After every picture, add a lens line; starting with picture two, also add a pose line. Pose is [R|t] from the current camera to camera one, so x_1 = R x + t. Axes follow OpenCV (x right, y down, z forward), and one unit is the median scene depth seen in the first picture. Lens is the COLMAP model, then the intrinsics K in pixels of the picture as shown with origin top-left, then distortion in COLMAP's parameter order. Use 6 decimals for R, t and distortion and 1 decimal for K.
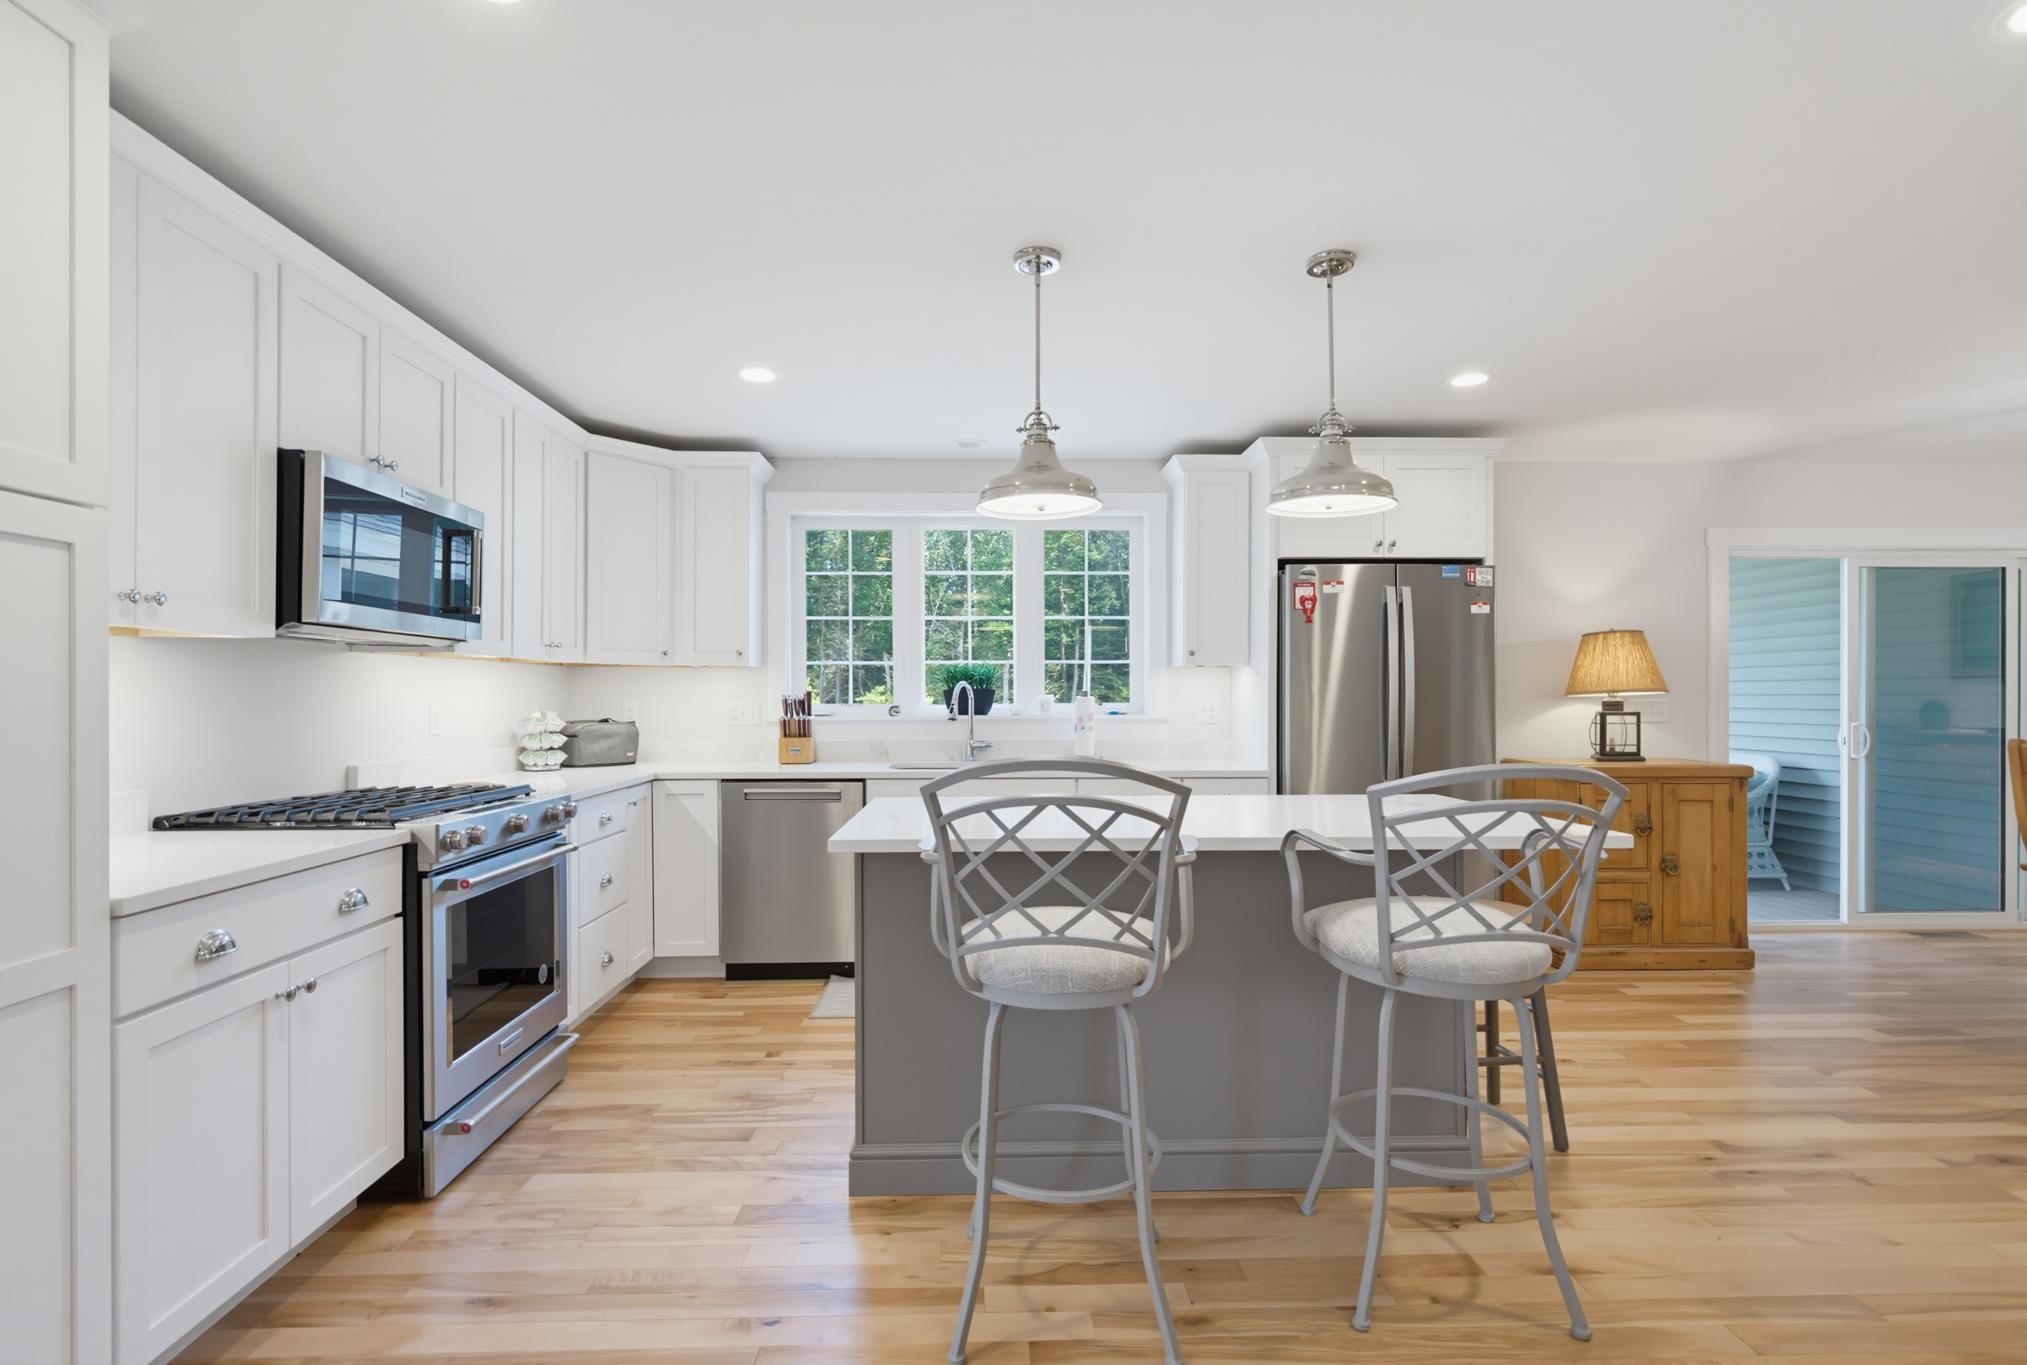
lens RADIAL K [[929.7, 0, 1016.9], [0, 929.7, 695.5], [0, 0, 1]] dist [0.000900, -0.000096]
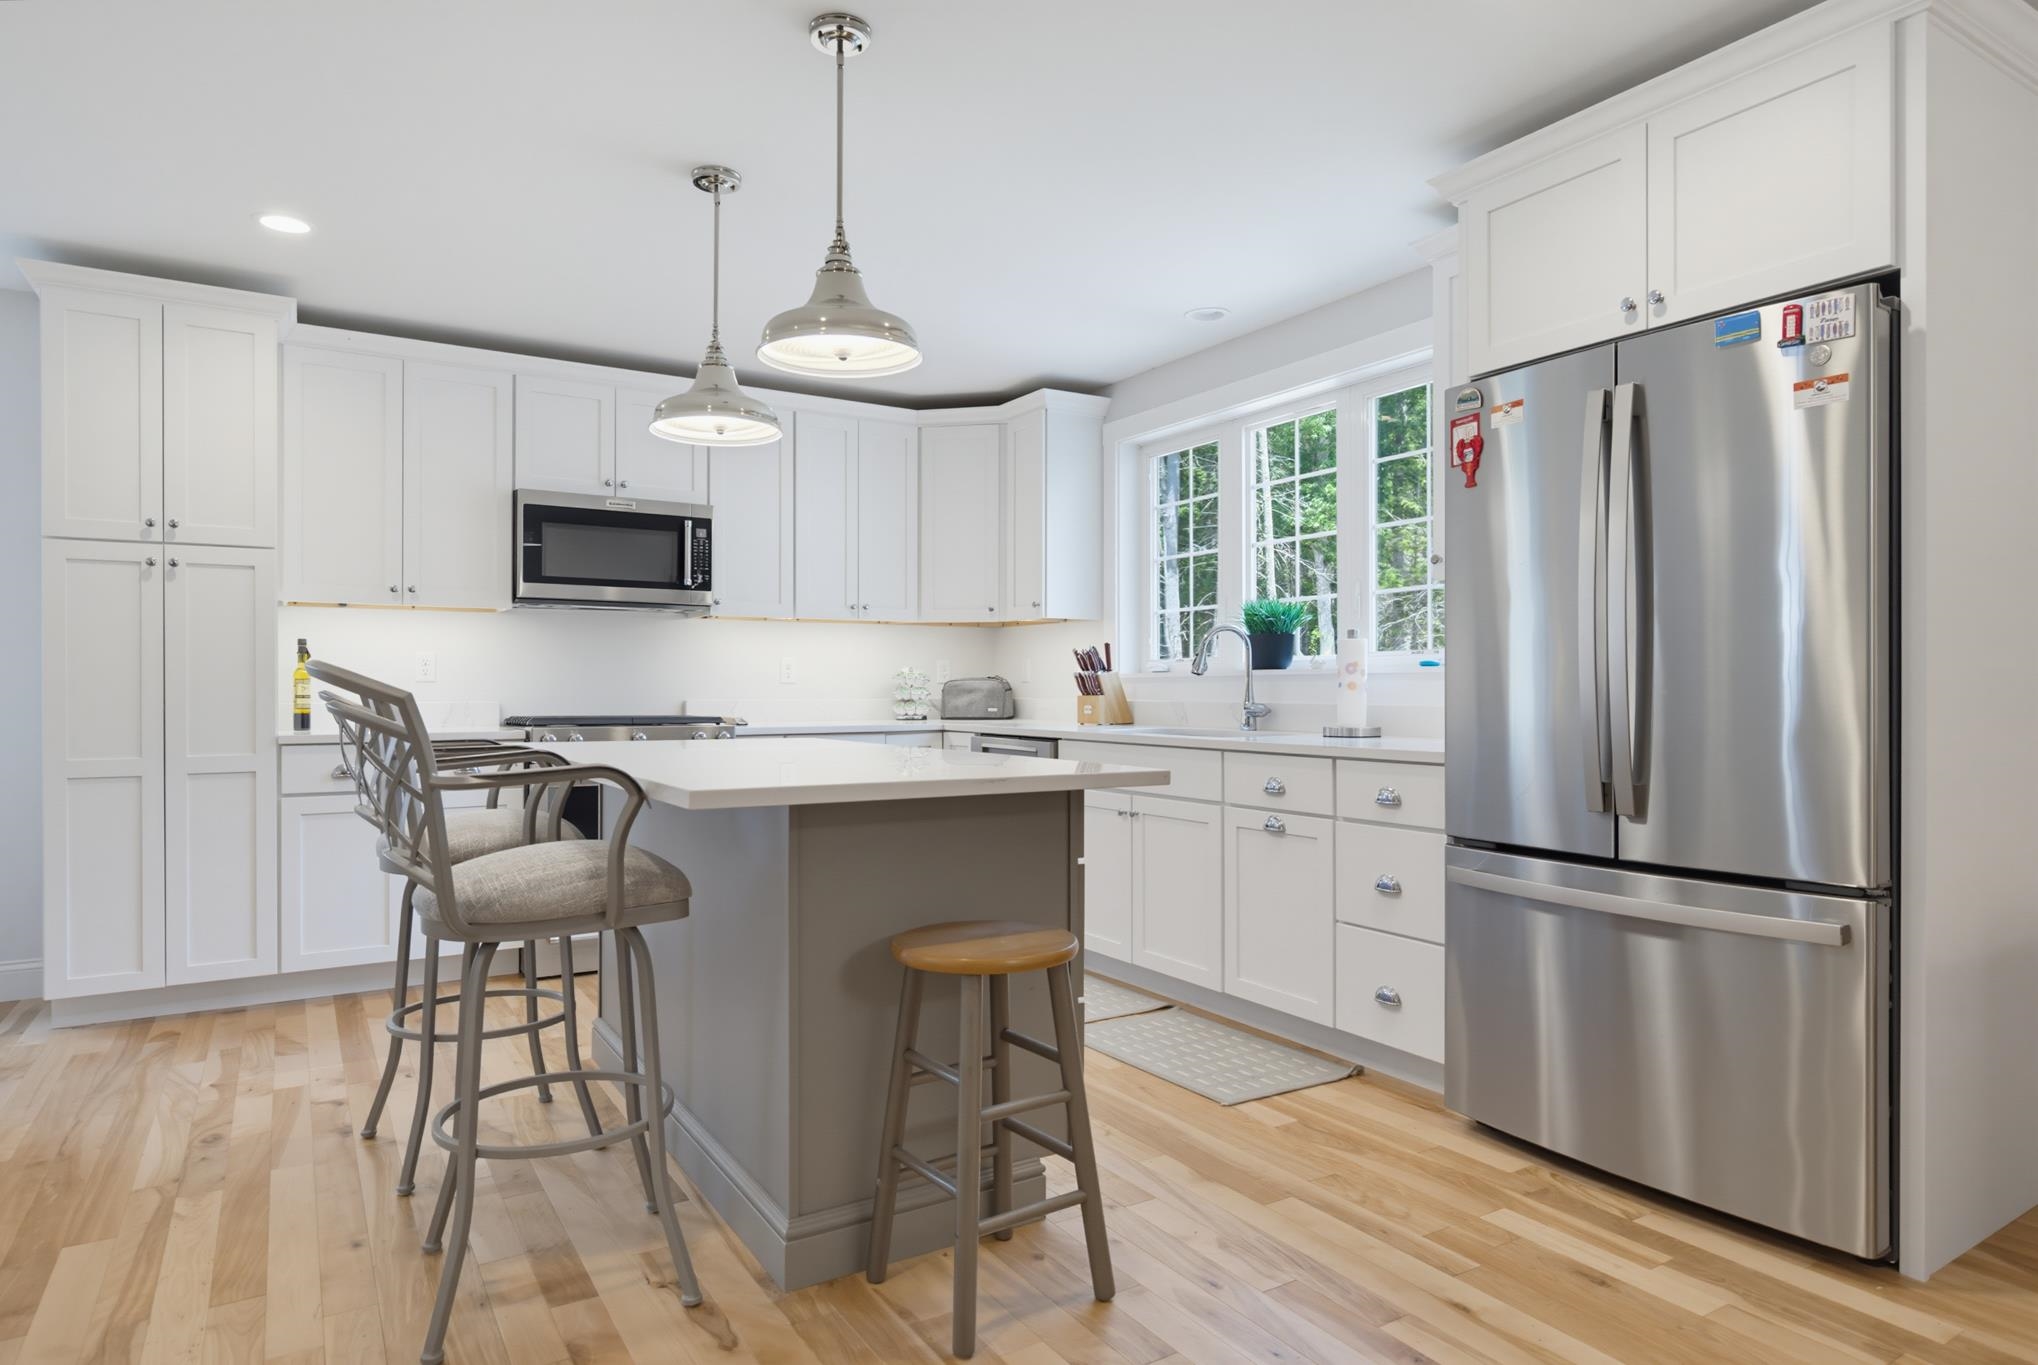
lens RADIAL K [[1174.6, 0, 1009.3], [0, 1174.6, 685.2], [0, 0, 1]] dist [-0.000120, 0.000017]
pose [[0.493892, -0.001583, -0.869522, 0.746161], [0.002700, 0.999996, -0.000288, 0.037725], [0.869519, -0.002205, 0.493895, 0.392464]]
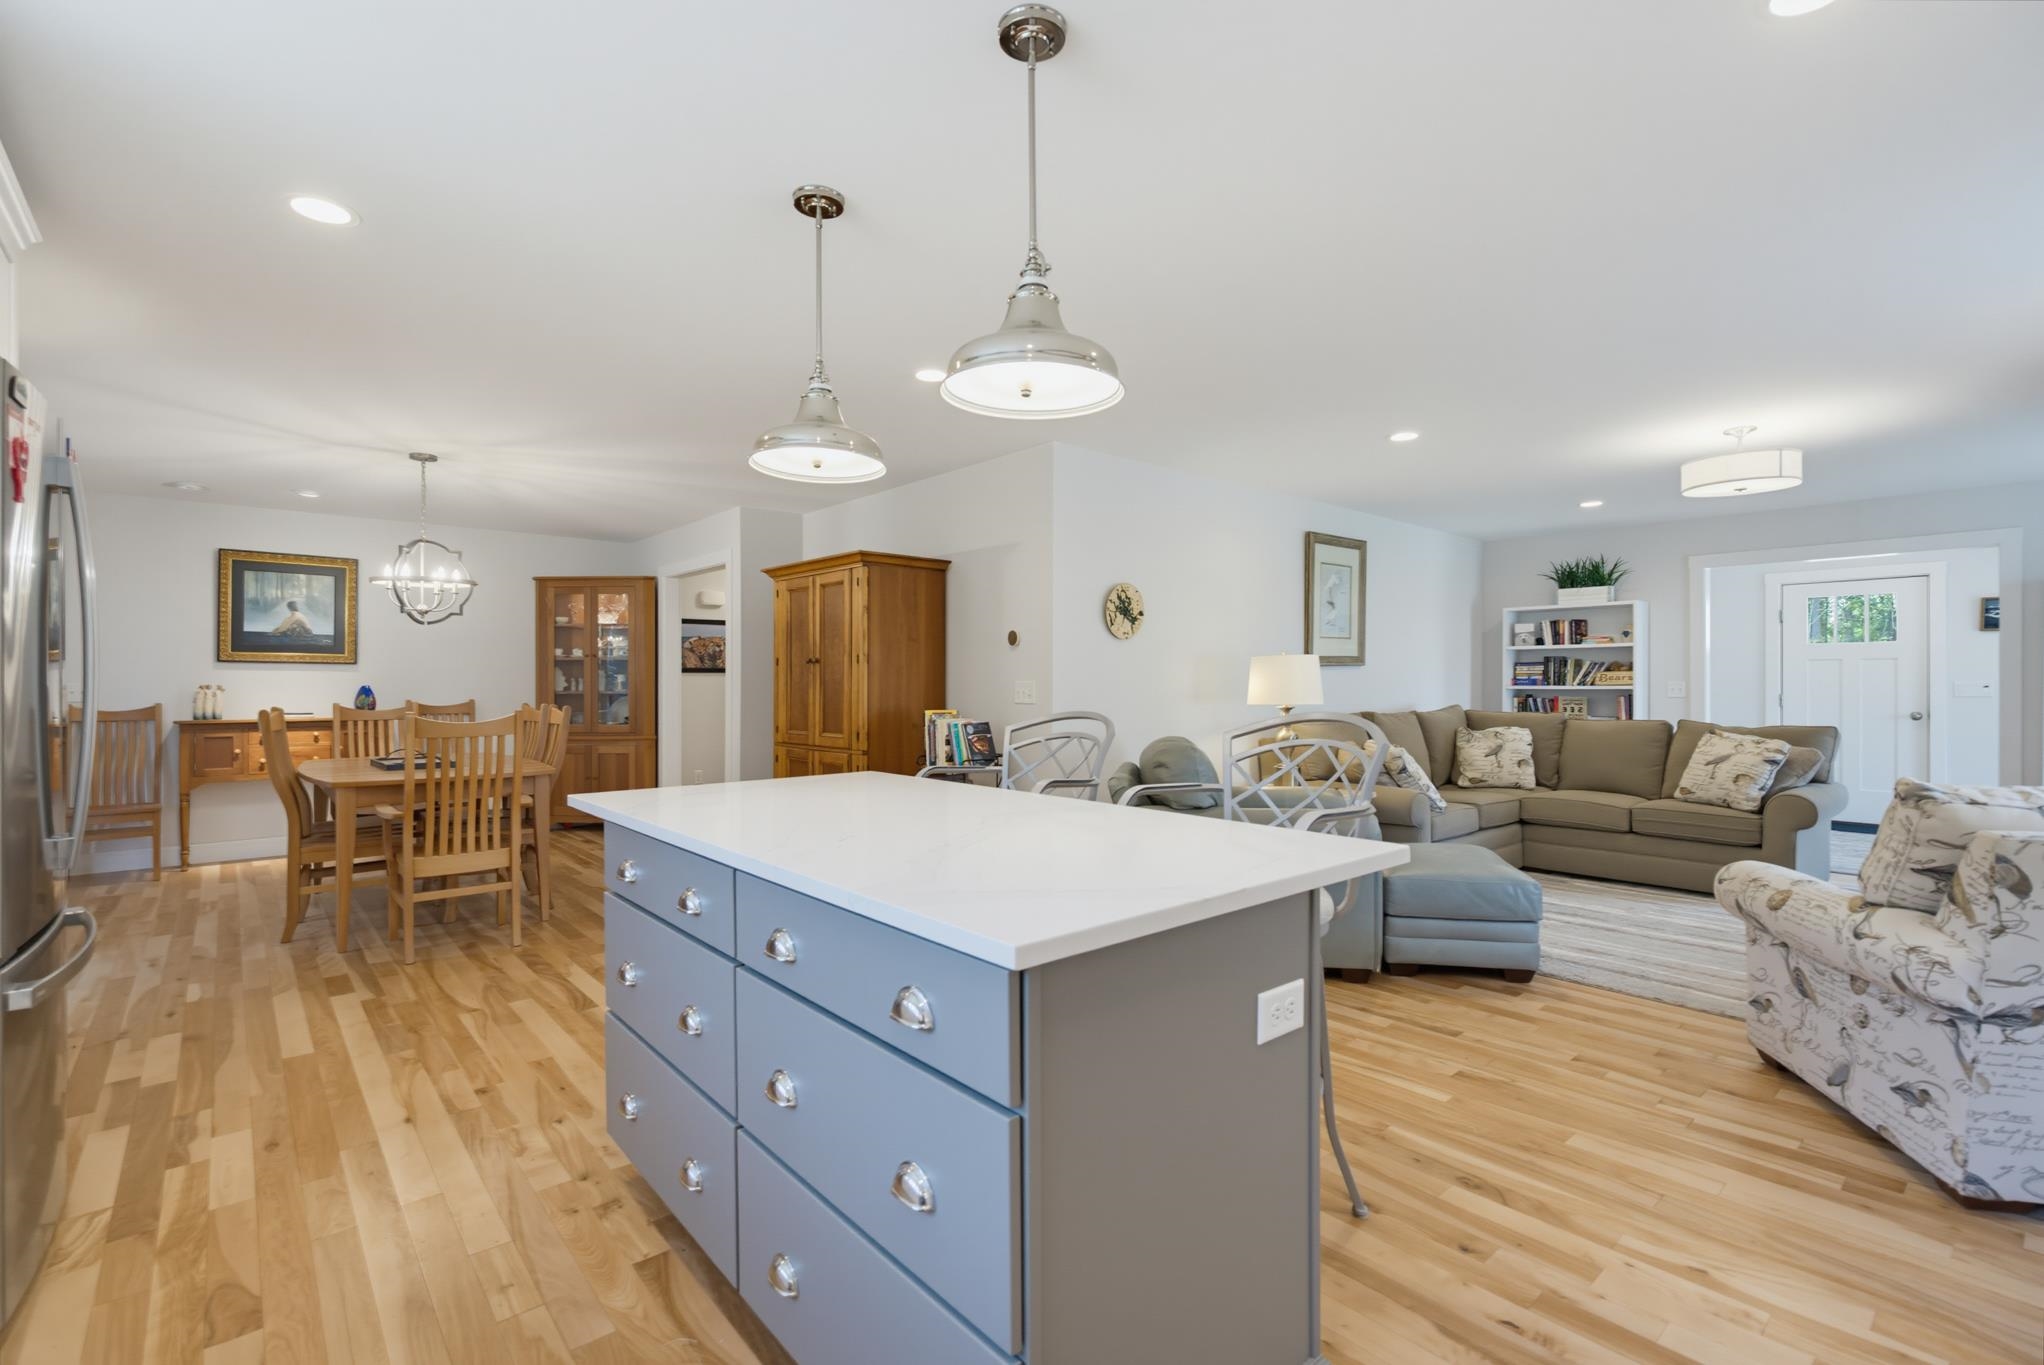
lens RADIAL K [[927.9, 0, 1017.4], [0, 927.9, 678.0], [0, 0, 1]] dist [-0.000542, -0.000128]
pose [[-0.627410, 0.006739, 0.778660, -0.300566], [0.001306, 0.999970, -0.007602, 0.009546], [-0.778688, -0.003753, -0.627400, 0.859403]]
